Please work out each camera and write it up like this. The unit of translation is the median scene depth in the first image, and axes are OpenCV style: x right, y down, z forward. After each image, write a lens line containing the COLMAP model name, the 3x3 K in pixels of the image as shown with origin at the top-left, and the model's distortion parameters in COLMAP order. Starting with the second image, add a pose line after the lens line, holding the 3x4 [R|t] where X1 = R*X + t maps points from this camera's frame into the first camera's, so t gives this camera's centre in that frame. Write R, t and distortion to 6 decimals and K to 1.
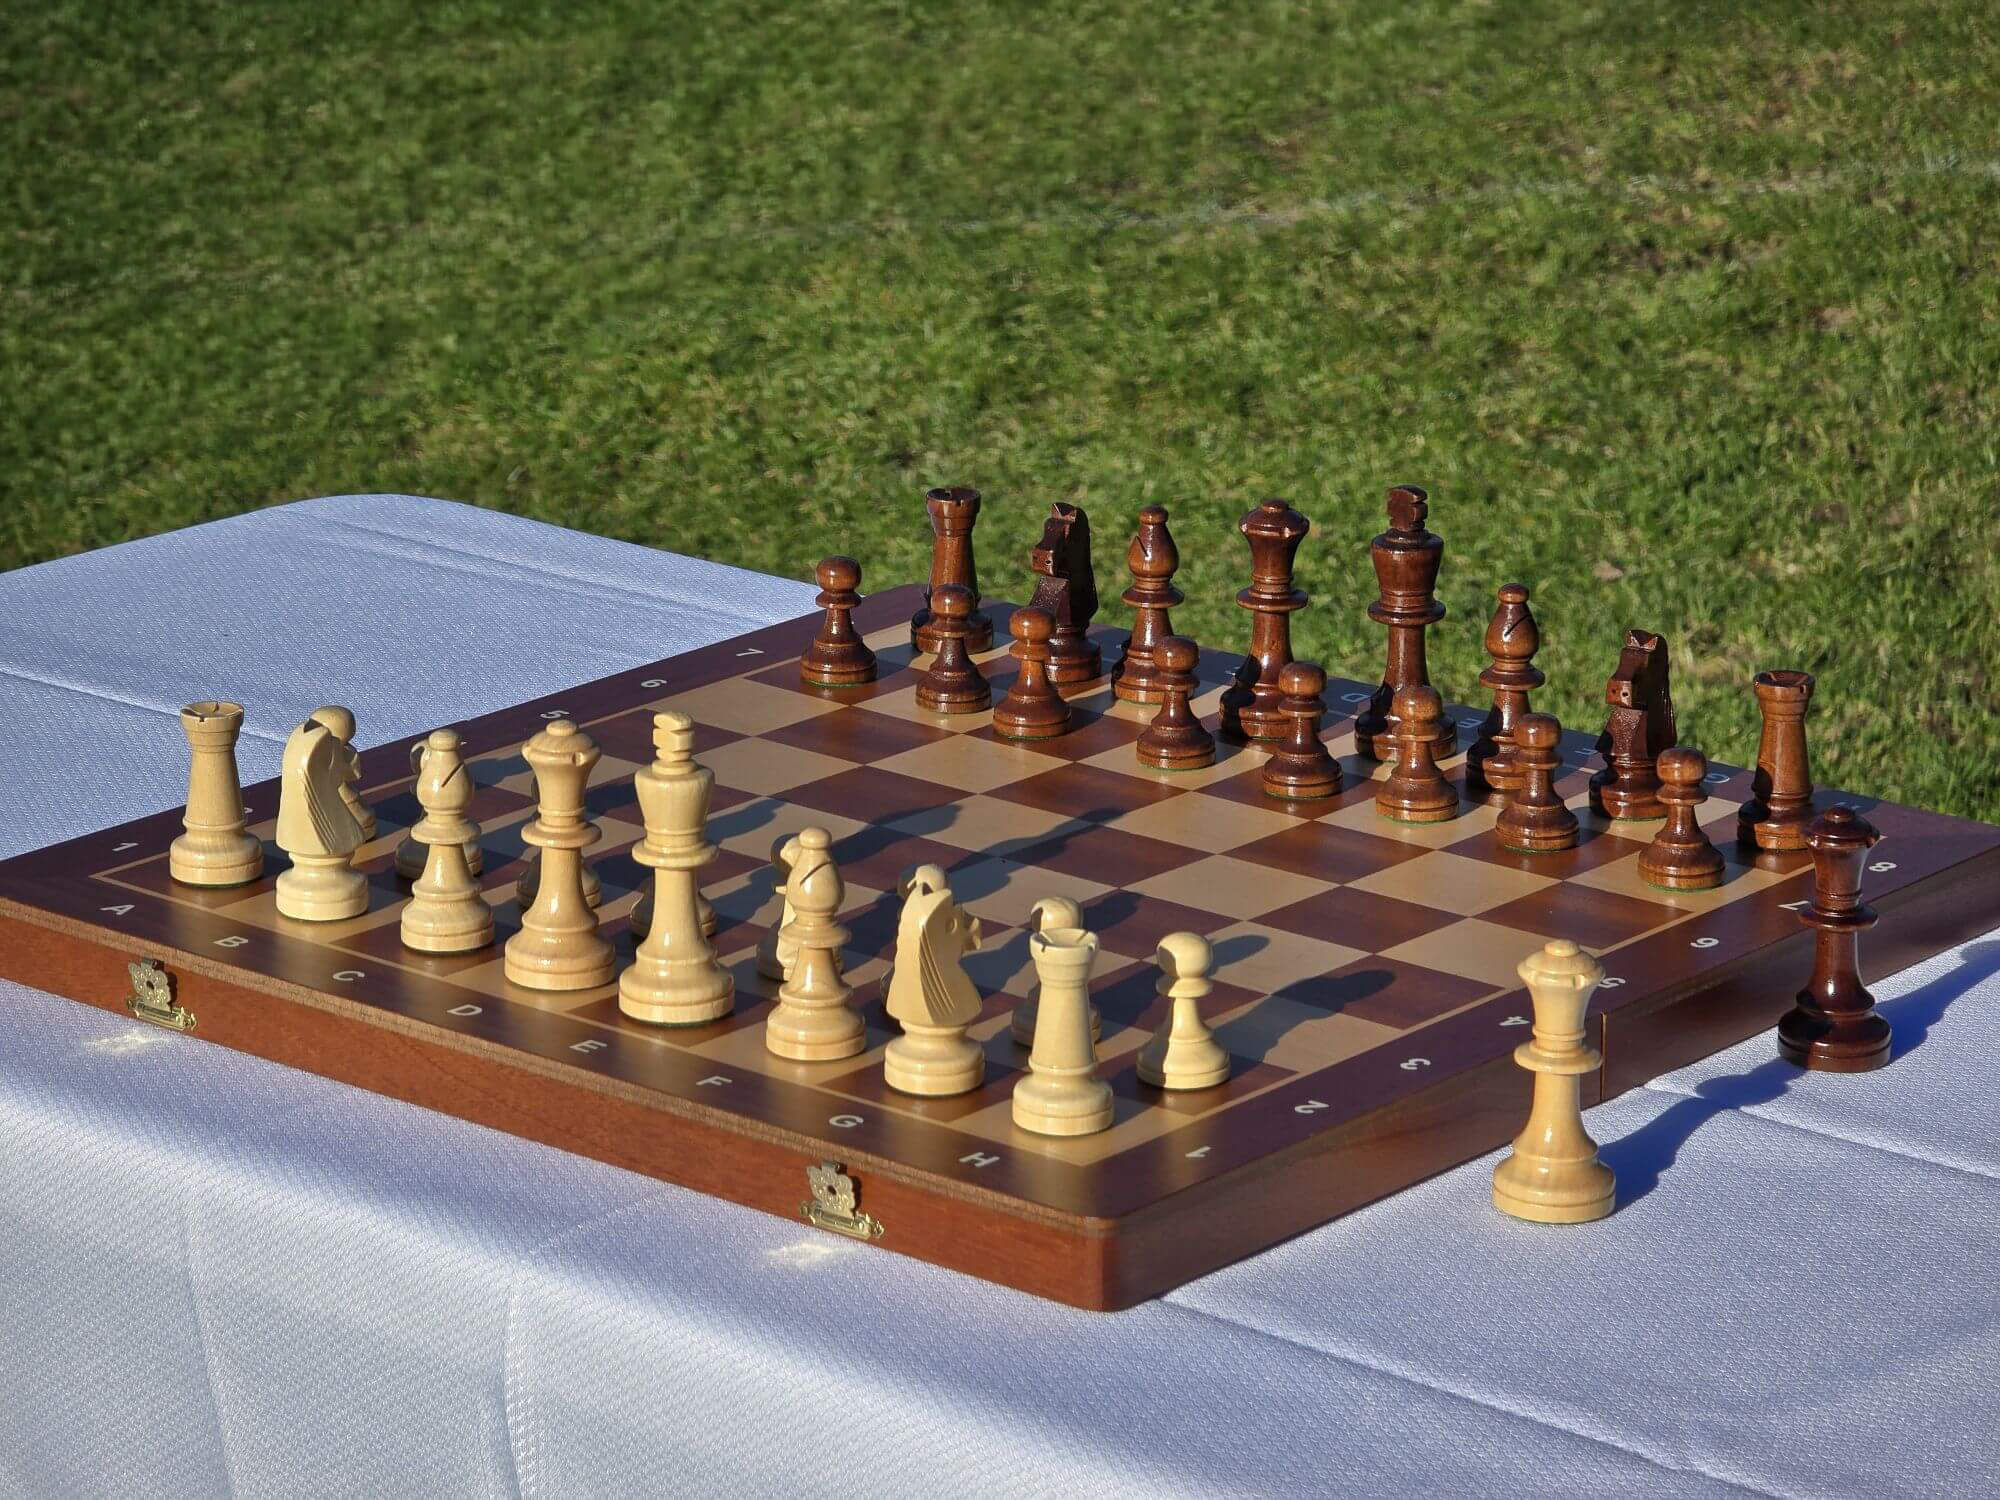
lens RADIAL K [[6663.0, 0, 1000.0], [0, 6663.0, 750.0], [0, 0, 1]] dist [0.221954, 0.321631]
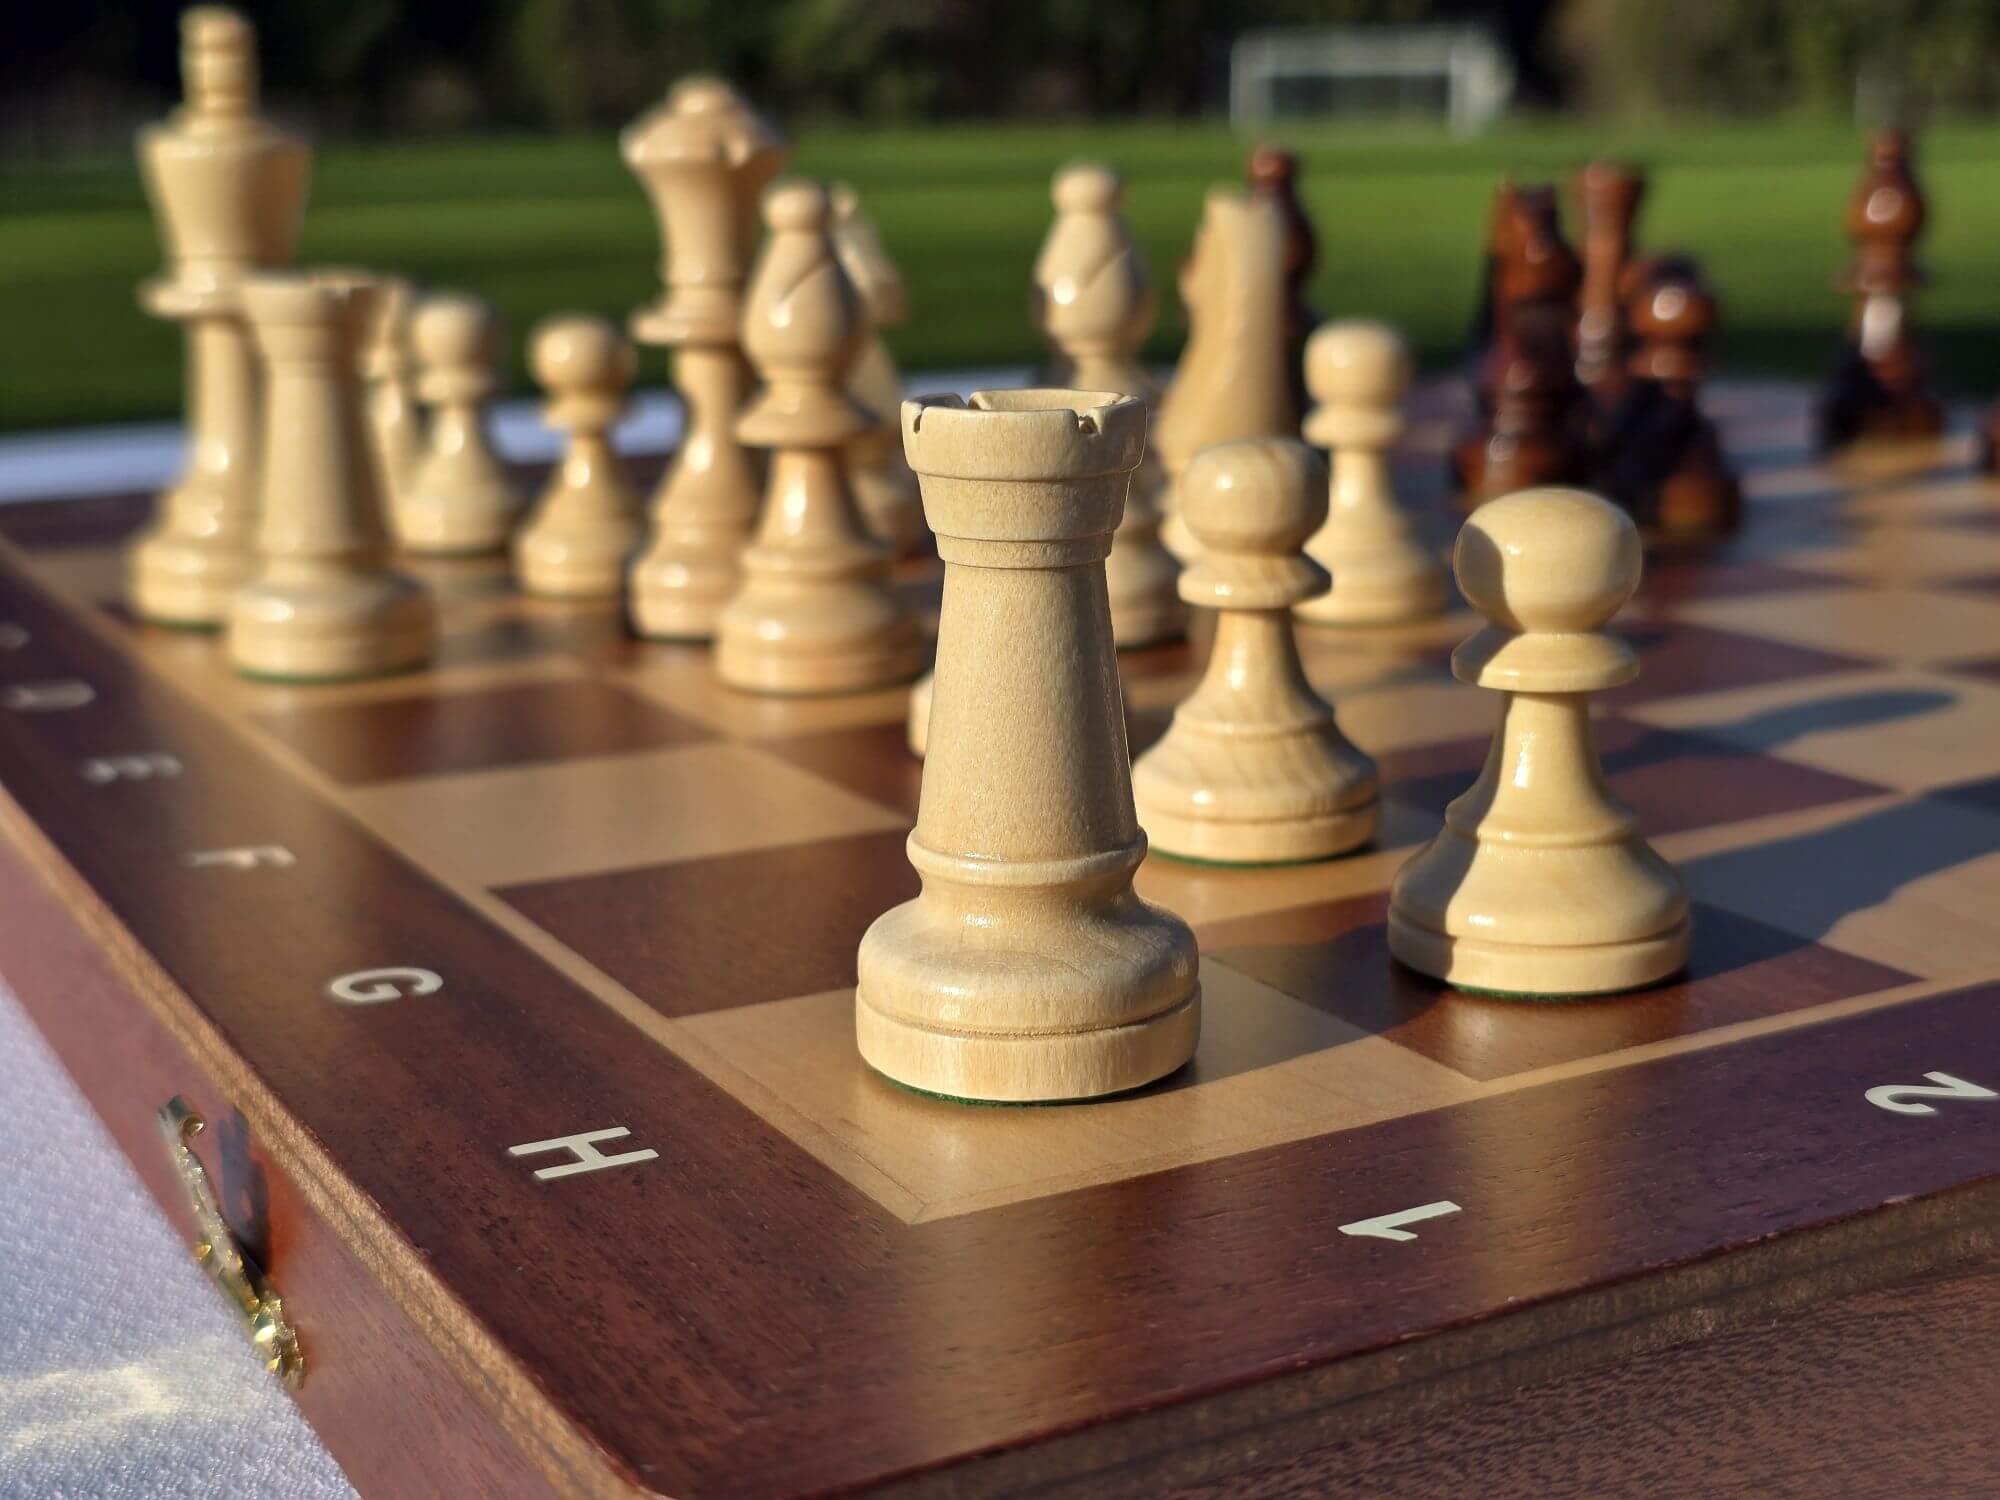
lens RADIAL K [[2810.2, 0, 1000.0], [0, 2810.2, 750.0], [0, 0, 1]] dist [0.190805, -0.936614]
pose [[0.933086, 0.060854, -0.354468, 0.050803], [-0.080862, 0.995845, -0.041892, 0.046999], [0.350445, 0.067752, 0.934129, 0.868613]]
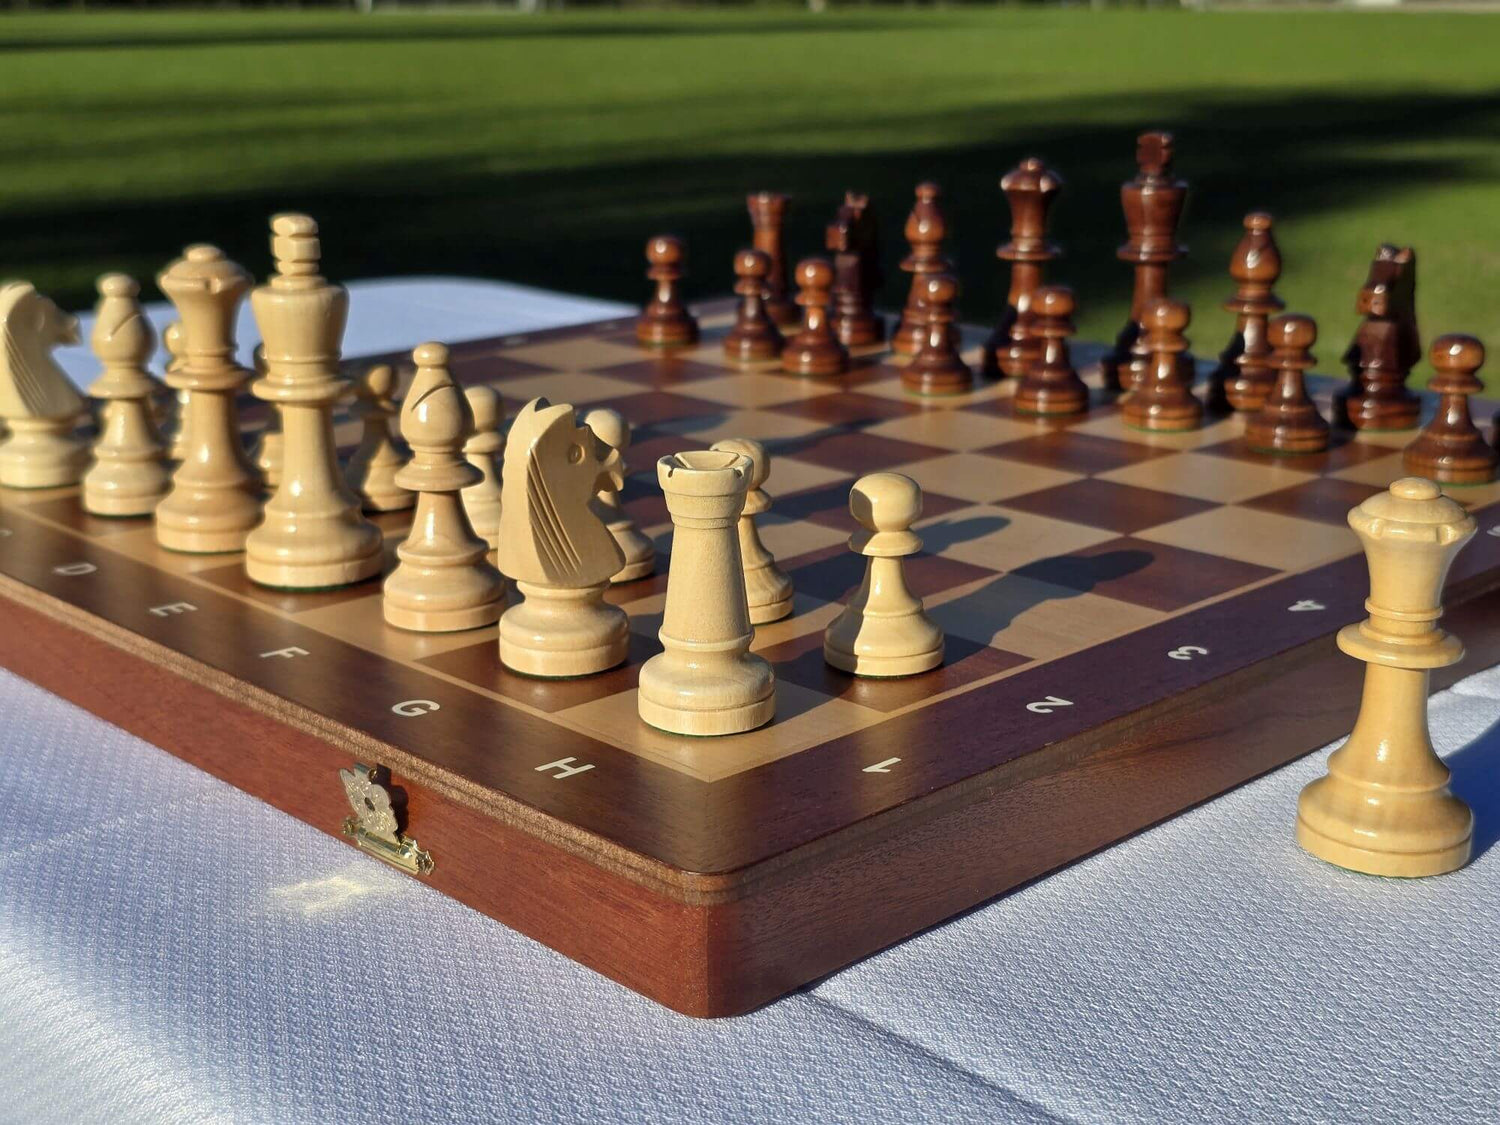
lens RADIAL K [[2054.8, 0, 738.5], [0, 2054.8, 565.0], [0, 0, 1]] dist [0.194210, -0.877560]
pose [[0.993740, 0.018628, -0.110156, 0.037055], [-0.019687, 0.999770, -0.008532, 0.040368], [0.109971, 0.010647, 0.993878, 0.762767]]
